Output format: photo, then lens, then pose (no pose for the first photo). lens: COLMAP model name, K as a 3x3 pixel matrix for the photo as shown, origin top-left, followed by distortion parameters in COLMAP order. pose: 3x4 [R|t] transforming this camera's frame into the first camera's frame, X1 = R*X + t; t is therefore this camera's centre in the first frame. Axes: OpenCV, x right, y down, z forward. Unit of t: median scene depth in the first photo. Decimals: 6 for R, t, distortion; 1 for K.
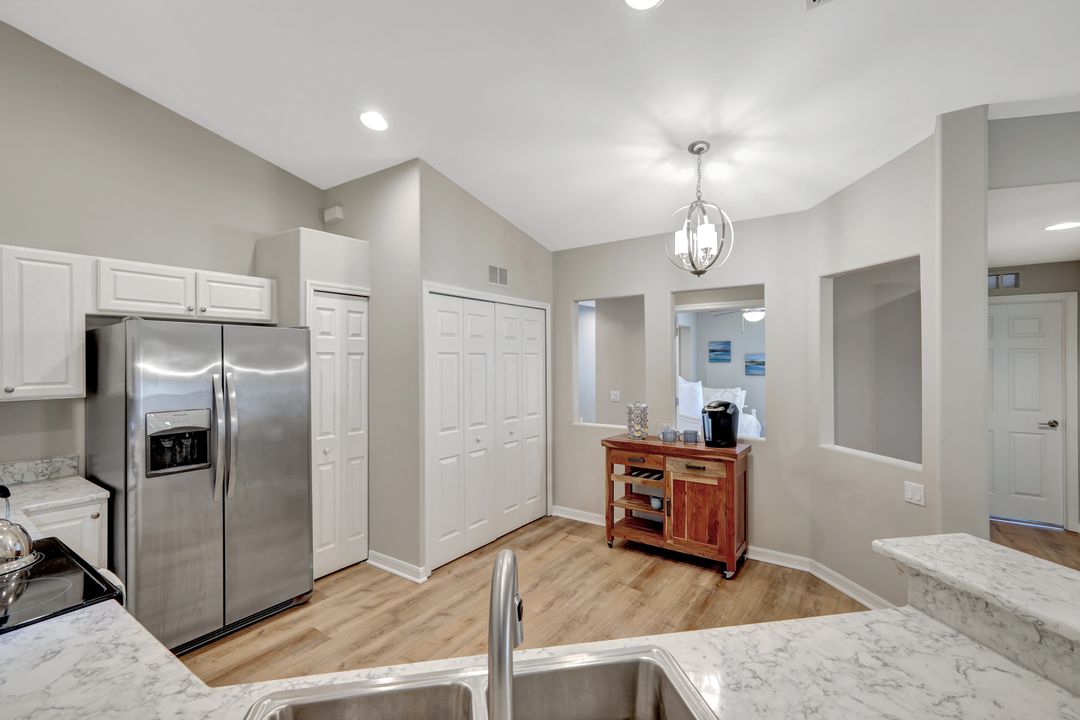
lens RADIAL K [[480.0, 0, 544.0], [0, 480.0, 355.1], [0, 0, 1]] dist [0.011136, -0.001984]
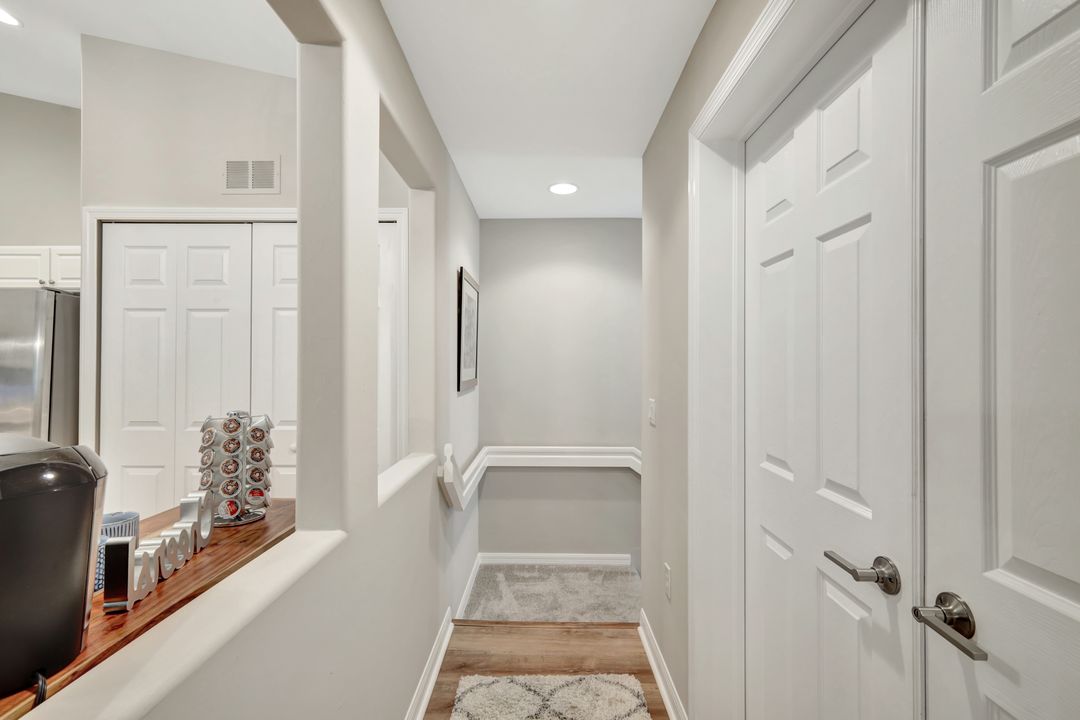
lens RADIAL K [[480.0, 0, 540.2], [0, 480.0, 364.2], [0, 0, 1]] dist [0.011136, -0.001984]
pose [[0.552987, 0.006208, -0.833167, 0.795011], [0.000550, 0.999969, 0.007815, 0.081160], [0.833190, -0.004780, 0.552967, 1.302831]]
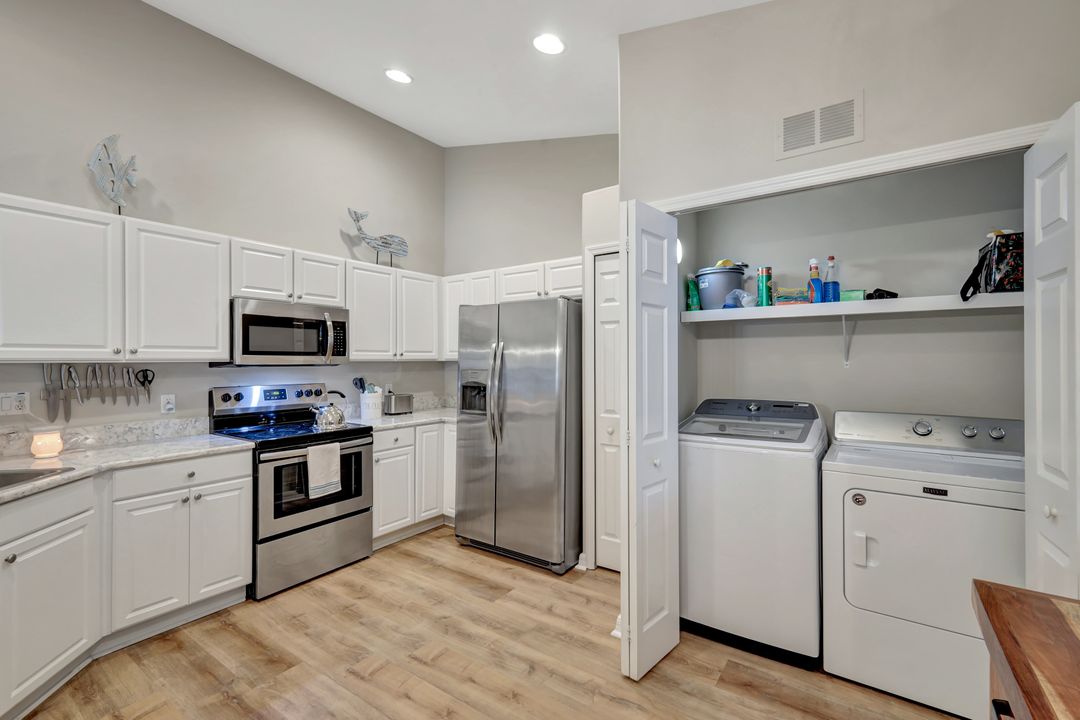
lens RADIAL K [[480.0, 0, 530.6], [0, 480.0, 354.4], [0, 0, 1]] dist [0.011136, -0.001984]
pose [[-0.033915, -0.003604, -0.999418, 0.501934], [0.018821, 0.999814, -0.004244, 0.064830], [0.999247, -0.018953, -0.033841, 0.993257]]
